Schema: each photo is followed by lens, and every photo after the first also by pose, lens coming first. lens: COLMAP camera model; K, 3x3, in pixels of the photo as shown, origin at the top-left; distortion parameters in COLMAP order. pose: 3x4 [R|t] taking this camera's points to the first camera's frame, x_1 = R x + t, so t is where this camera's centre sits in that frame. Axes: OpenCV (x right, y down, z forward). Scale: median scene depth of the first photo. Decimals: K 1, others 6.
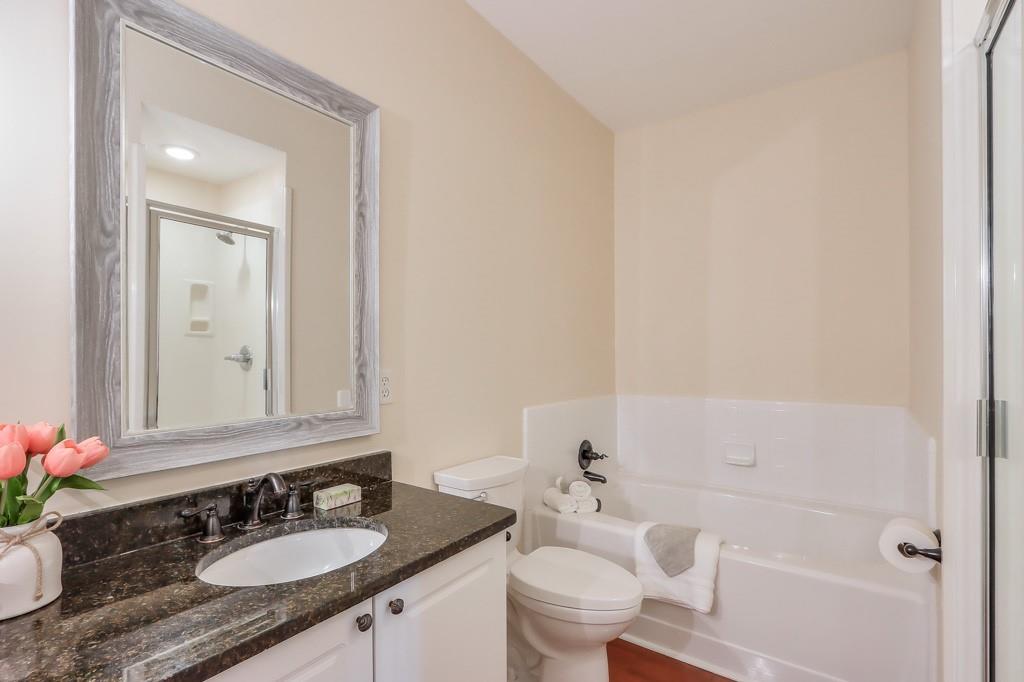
lens RADIAL K [[479.5, 0, 510.2], [0, 479.5, 348.2], [0, 0, 1]] dist [0.003745, -0.000820]
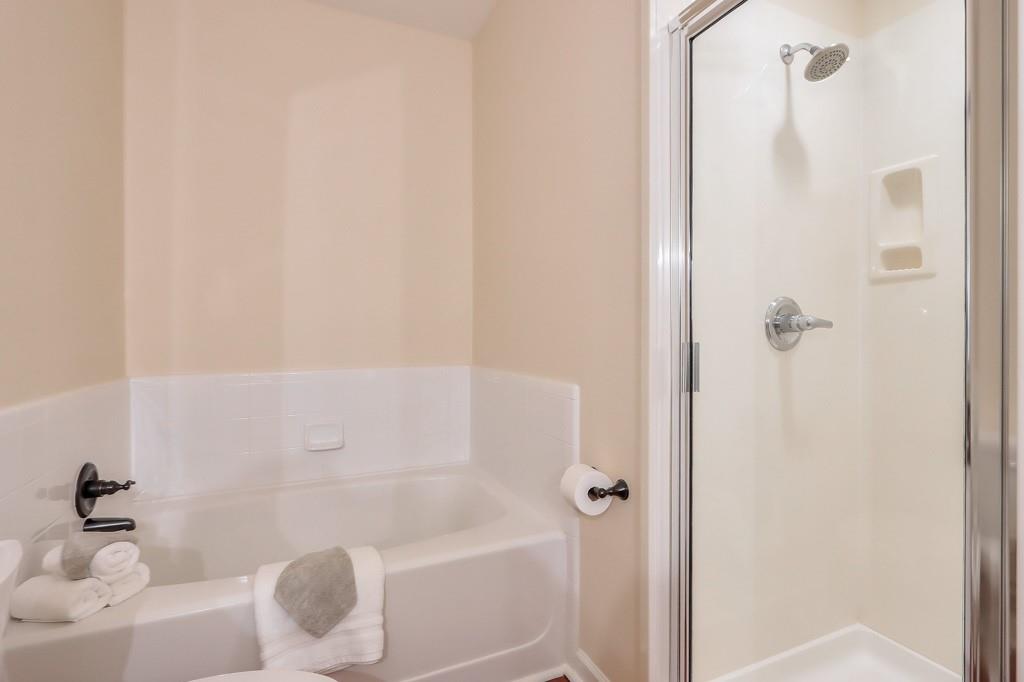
lens RADIAL K [[479.5, 0, 508.3], [0, 479.5, 330.9], [0, 0, 1]] dist [0.003745, -0.000820]
pose [[0.504289, 0.005028, 0.863520, -0.116078], [-0.012093, 0.999926, 0.001240, 0.048409], [-0.863450, -0.011068, 0.504312, 0.454014]]
